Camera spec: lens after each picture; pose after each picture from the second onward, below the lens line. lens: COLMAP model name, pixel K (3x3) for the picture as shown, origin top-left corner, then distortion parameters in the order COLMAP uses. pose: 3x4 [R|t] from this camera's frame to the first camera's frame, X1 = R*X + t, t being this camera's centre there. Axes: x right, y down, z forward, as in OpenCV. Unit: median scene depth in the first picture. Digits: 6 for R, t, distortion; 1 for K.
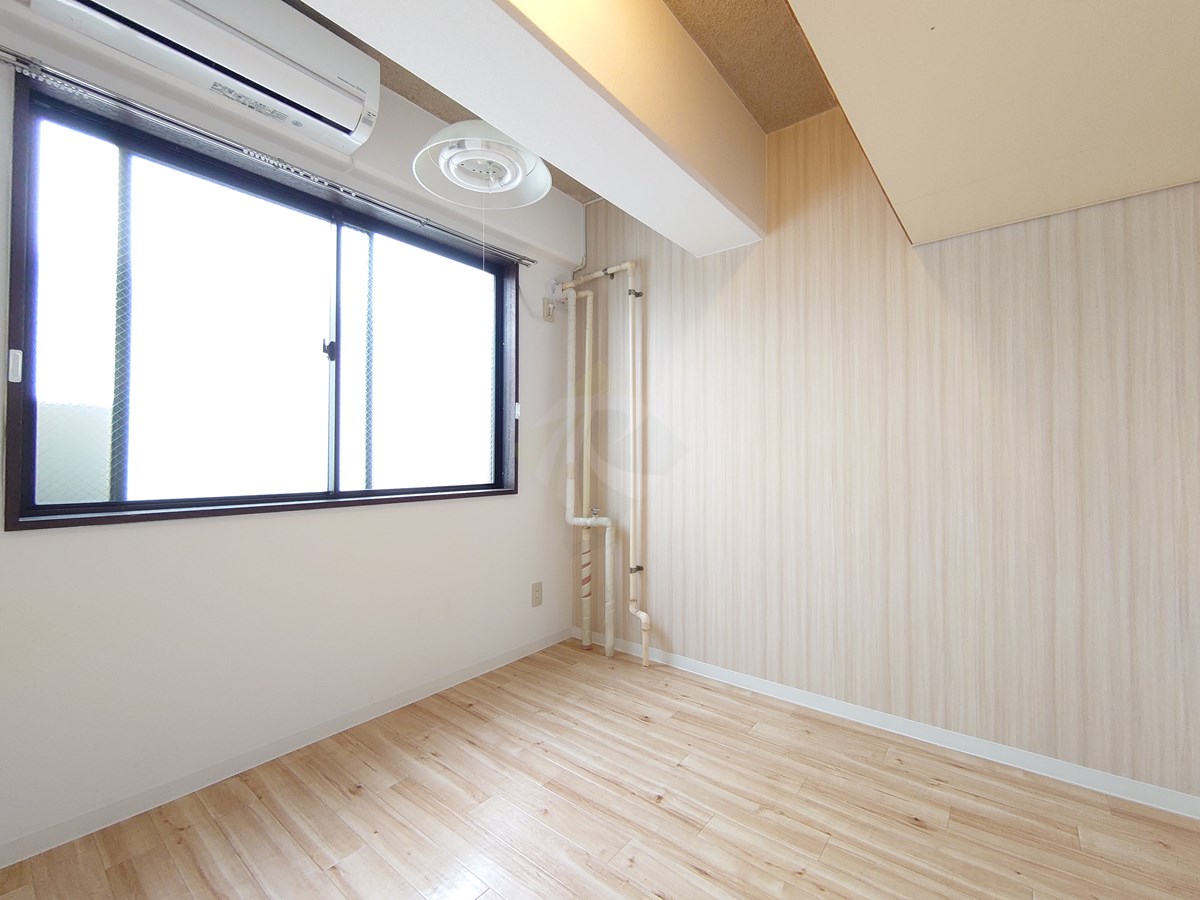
lens RADIAL K [[518.6, 0, 600.5], [0, 518.6, 451.7], [0, 0, 1]] dist [0.000250, -0.000695]
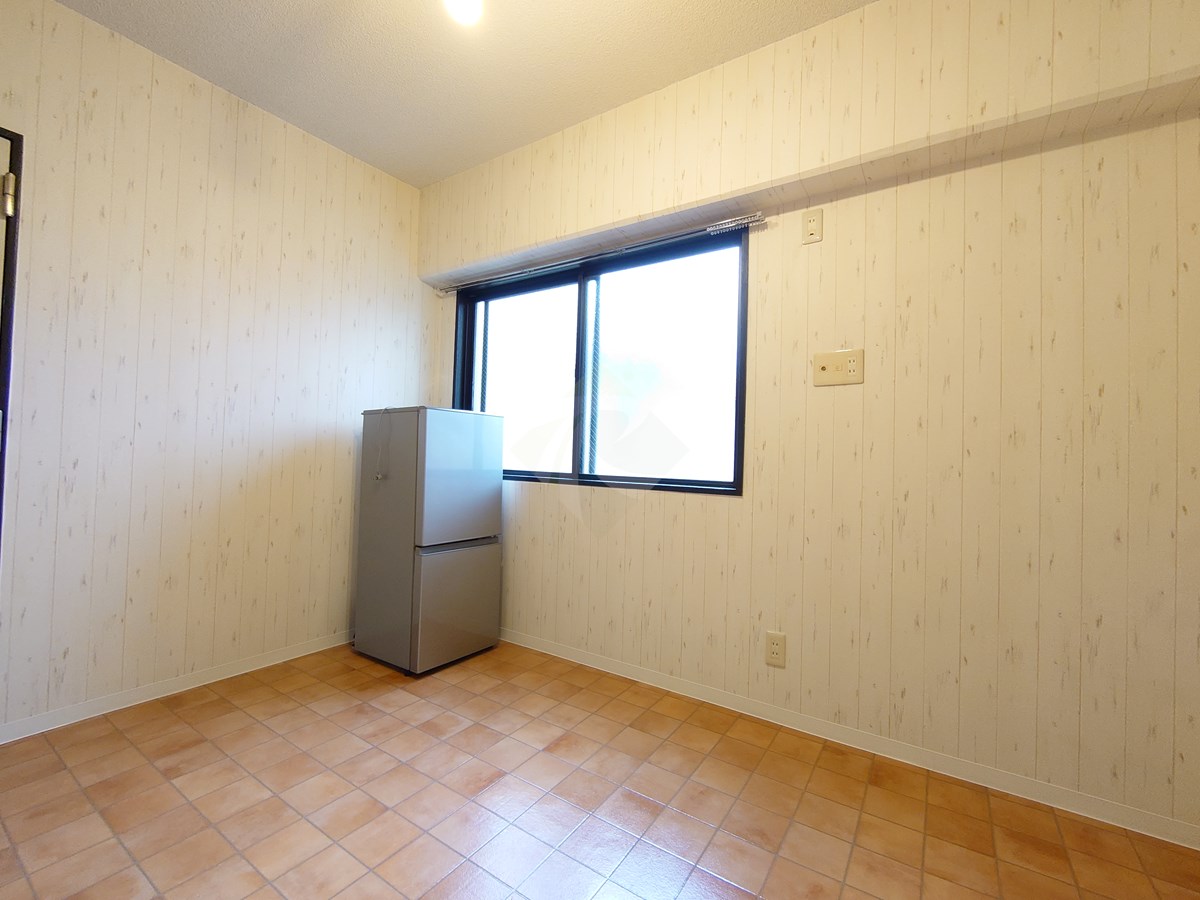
lens RADIAL K [[518.6, 0, 600.7], [0, 518.6, 447.5], [0, 0, 1]] dist [0.000250, -0.000695]
pose [[0.086750, -0.018420, -0.996060, 0.866031], [-0.022168, 0.999546, -0.020416, 0.031704], [0.995983, 0.023852, 0.086302, 0.929840]]
